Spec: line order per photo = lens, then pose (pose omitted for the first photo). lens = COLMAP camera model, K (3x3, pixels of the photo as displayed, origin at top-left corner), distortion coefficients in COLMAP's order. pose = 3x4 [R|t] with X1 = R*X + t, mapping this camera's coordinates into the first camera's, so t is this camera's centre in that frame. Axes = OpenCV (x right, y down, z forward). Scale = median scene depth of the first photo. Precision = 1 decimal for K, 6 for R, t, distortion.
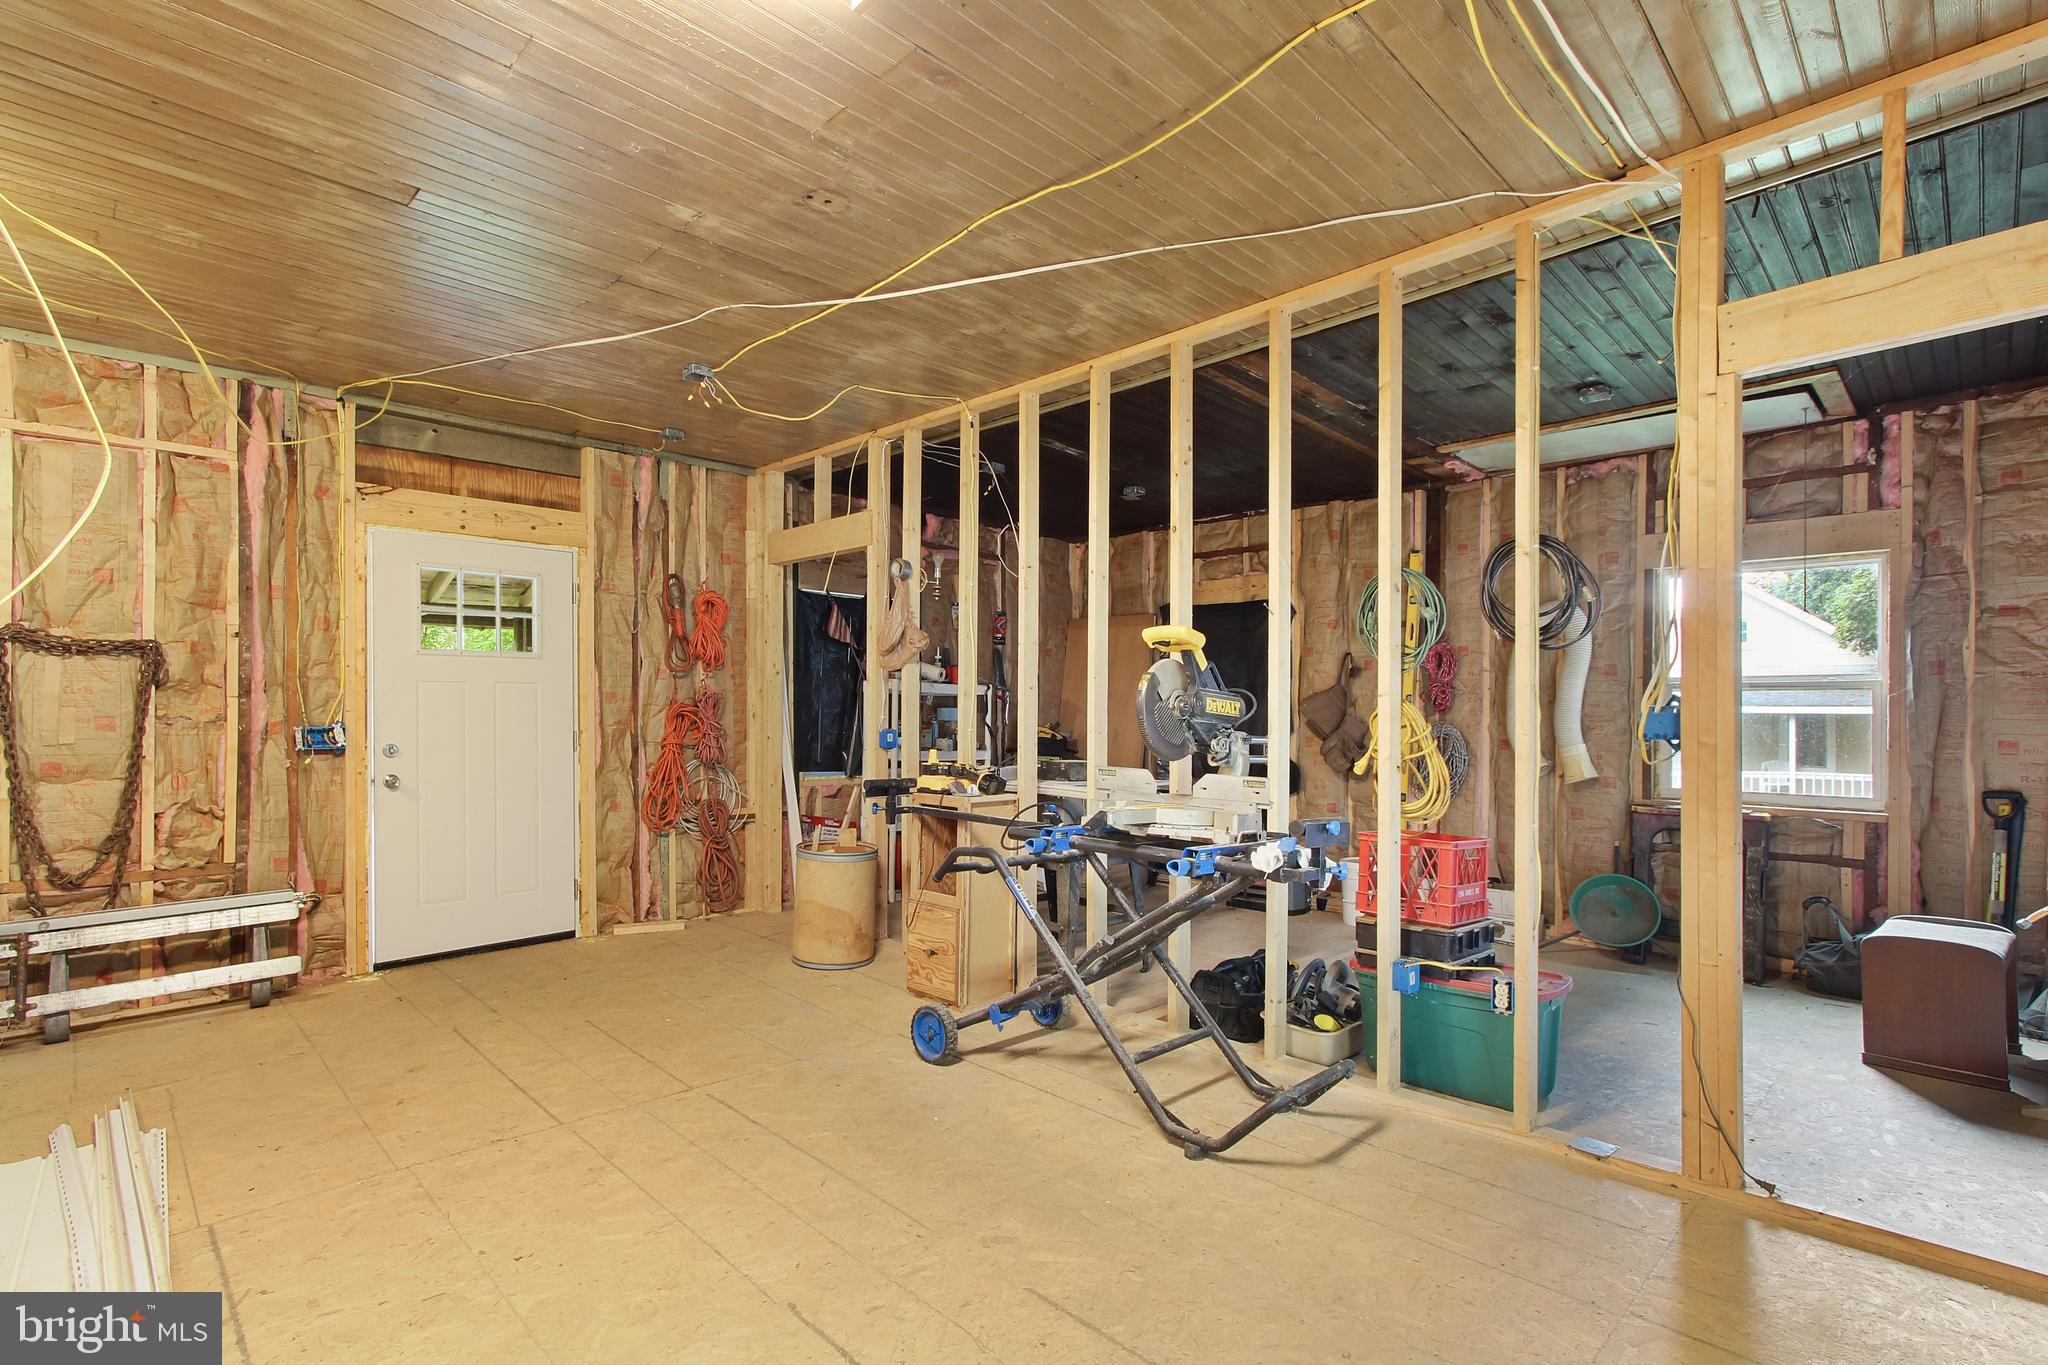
lens RADIAL K [[962.5, 0, 973.2], [0, 962.5, 706.1], [0, 0, 1]] dist [-0.005185, 0.000324]
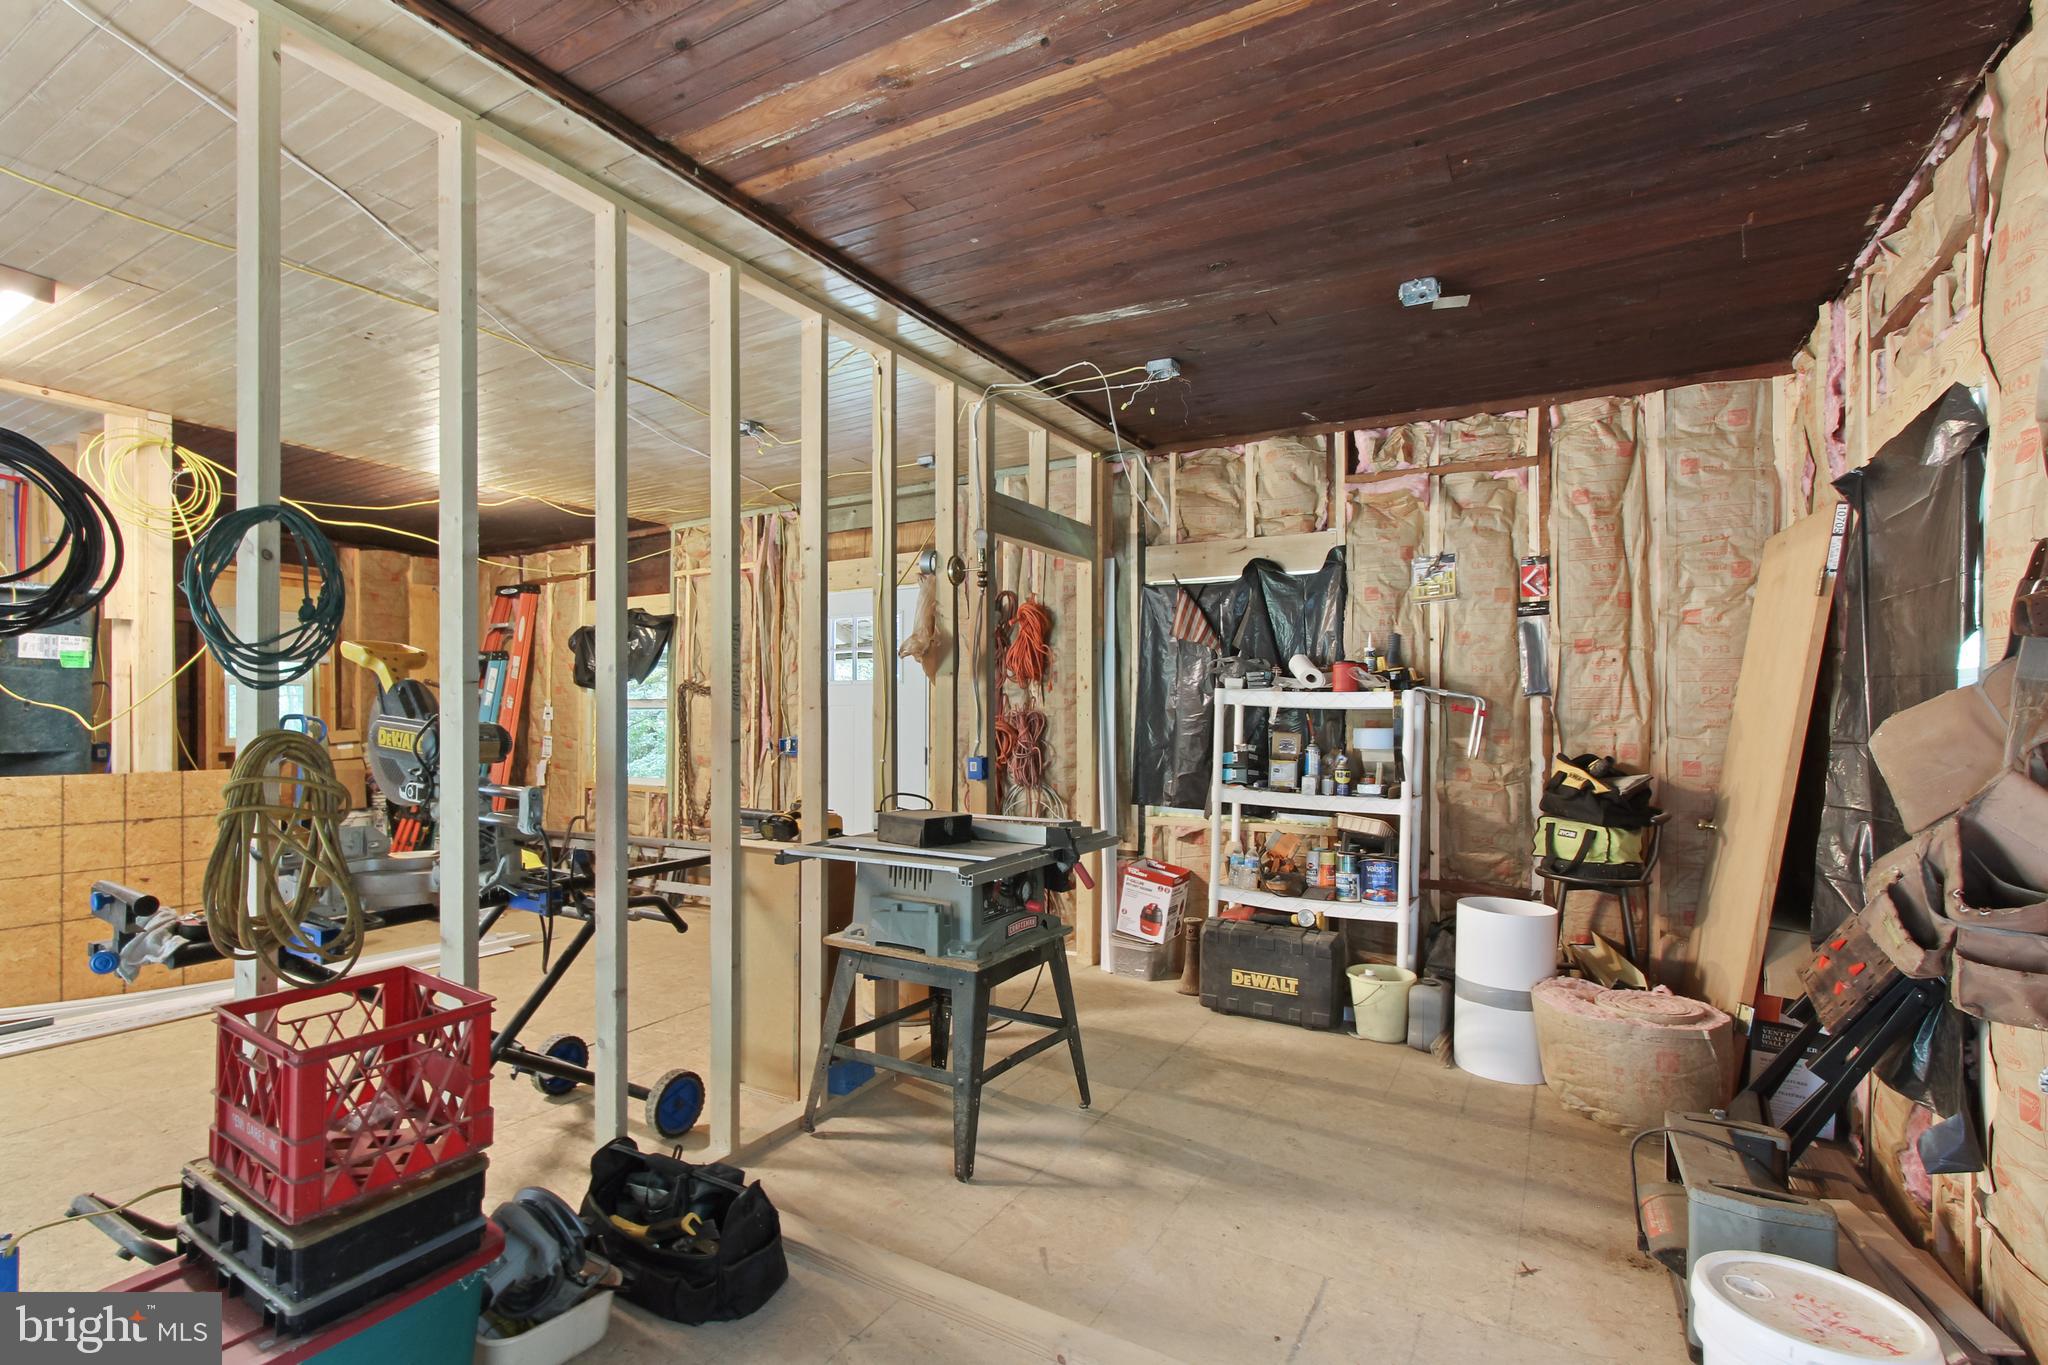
lens RADIAL K [[962.5, 0, 1017.7], [0, 962.5, 704.1], [0, 0, 1]] dist [-0.005185, 0.000324]
pose [[0.265940, -0.012113, -0.963914, 0.818327], [0.004137, 0.999926, -0.011424, -0.011791], [0.963981, -0.000950, 0.265970, 0.943849]]
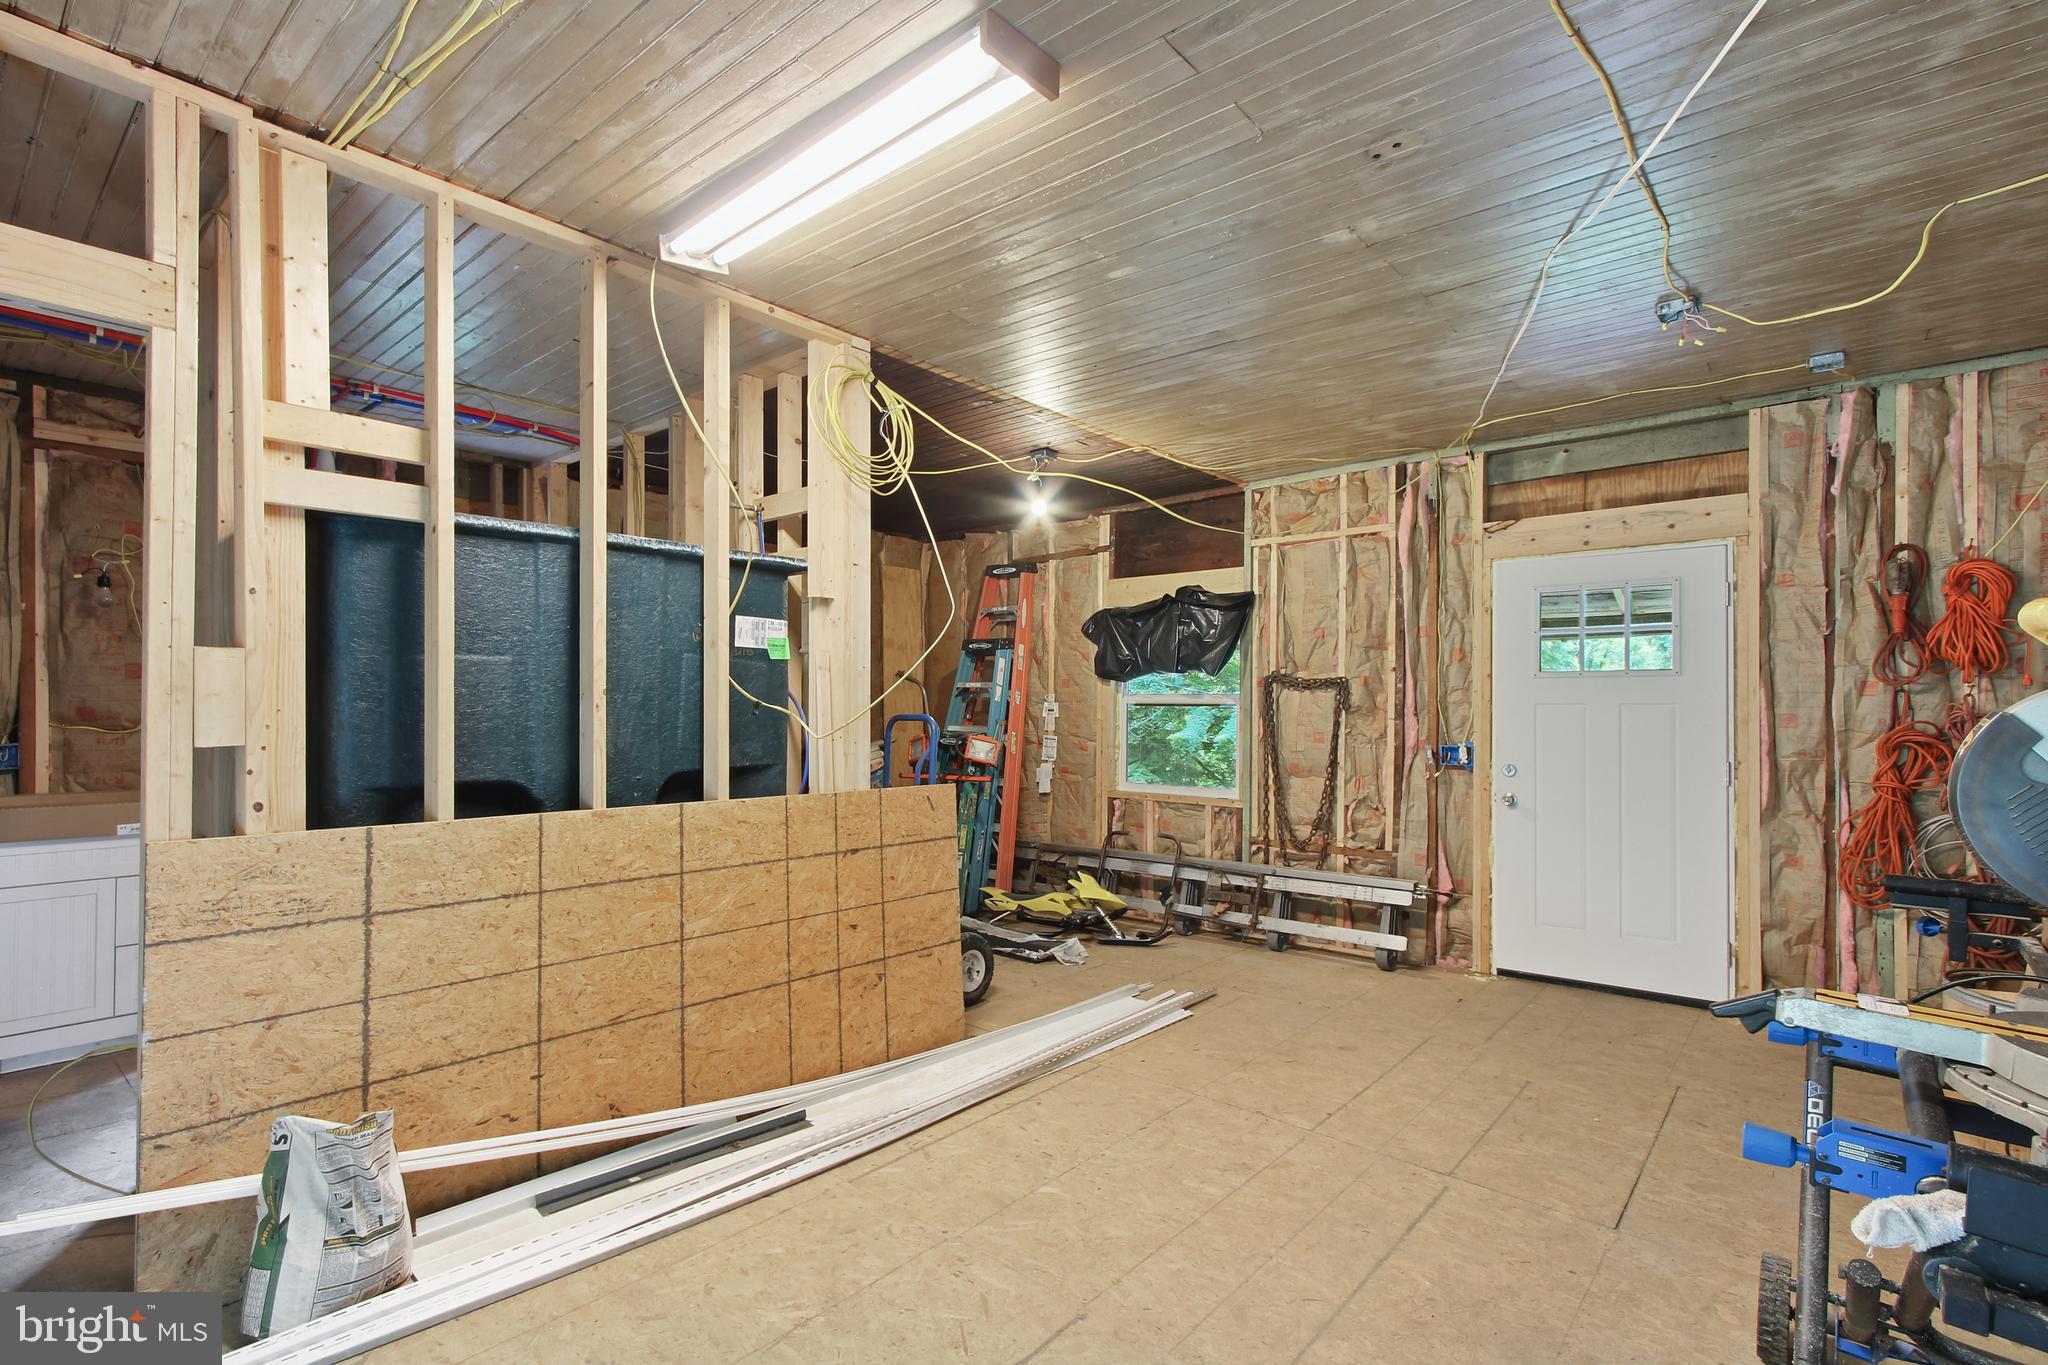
lens RADIAL K [[962.5, 0, 1034.8], [0, 962.5, 697.6], [0, 0, 1]] dist [-0.005185, 0.000324]
pose [[0.096917, -0.007065, -0.995267, 0.409600], [0.000773, 0.999975, -0.007023, -0.027540], [0.995292, -0.000089, 0.096920, 0.391726]]
